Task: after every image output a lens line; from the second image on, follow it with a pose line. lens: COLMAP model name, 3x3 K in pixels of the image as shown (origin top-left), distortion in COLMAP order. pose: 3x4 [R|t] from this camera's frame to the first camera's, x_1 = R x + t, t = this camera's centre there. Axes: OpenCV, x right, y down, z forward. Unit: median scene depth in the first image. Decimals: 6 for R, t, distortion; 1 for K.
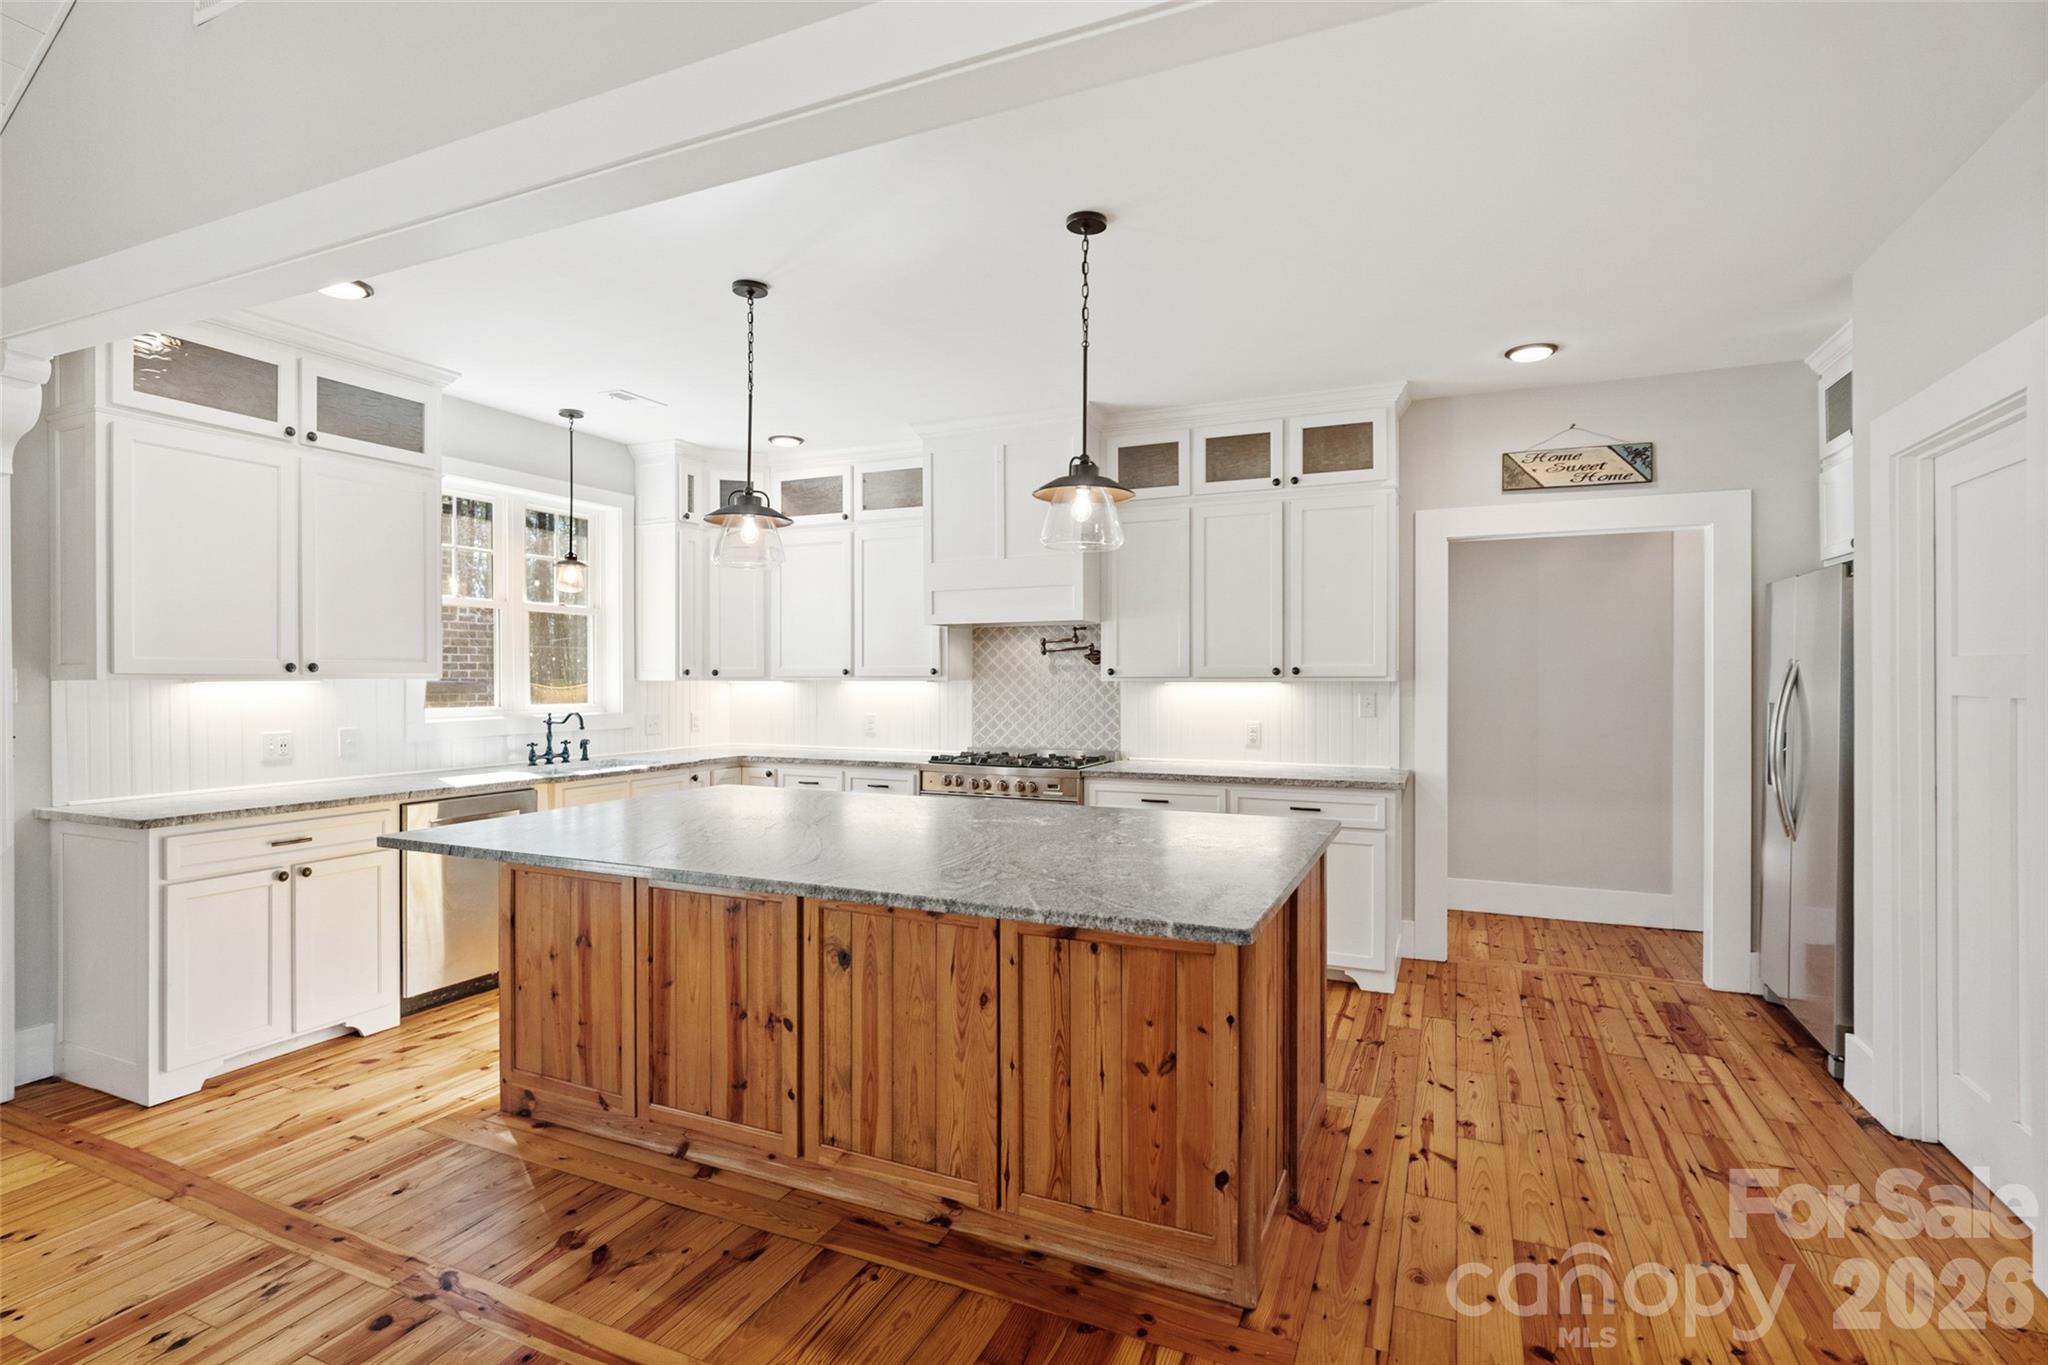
lens RADIAL K [[978.5, 0, 1012.8], [0, 978.5, 669.0], [0, 0, 1]] dist [-0.005433, 0.000152]
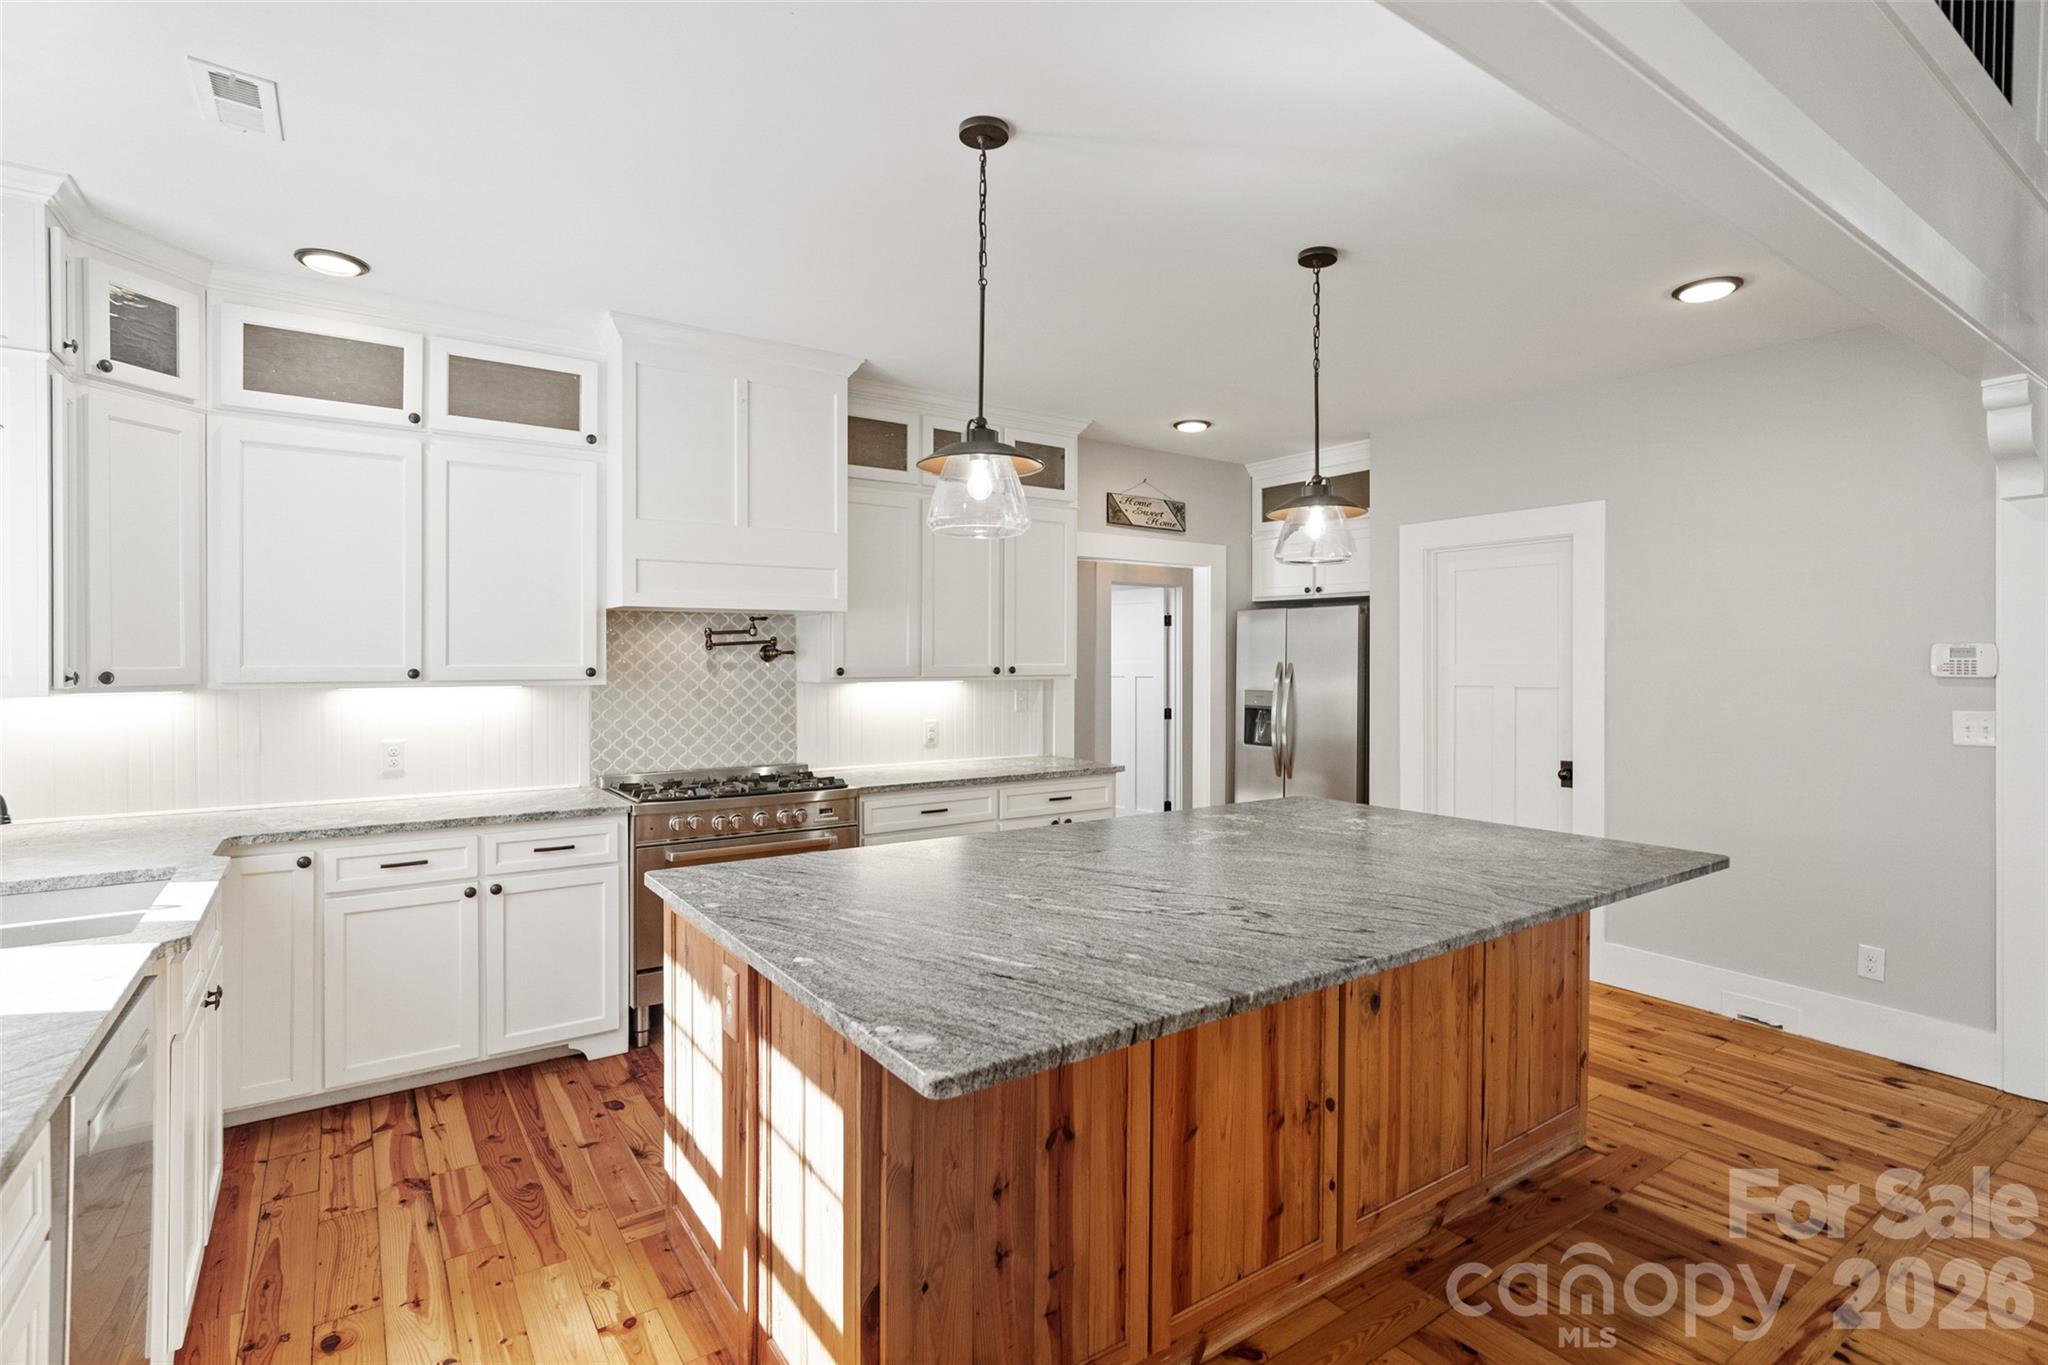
lens RADIAL K [[978.5, 0, 1015.1], [0, 978.5, 679.2], [0, 0, 1]] dist [-0.005433, 0.000152]
pose [[0.516200, -0.015276, 0.856332, -0.561336], [-0.005206, 0.999767, 0.020972, -0.009399], [-0.856452, -0.015284, 0.516000, 0.416602]]
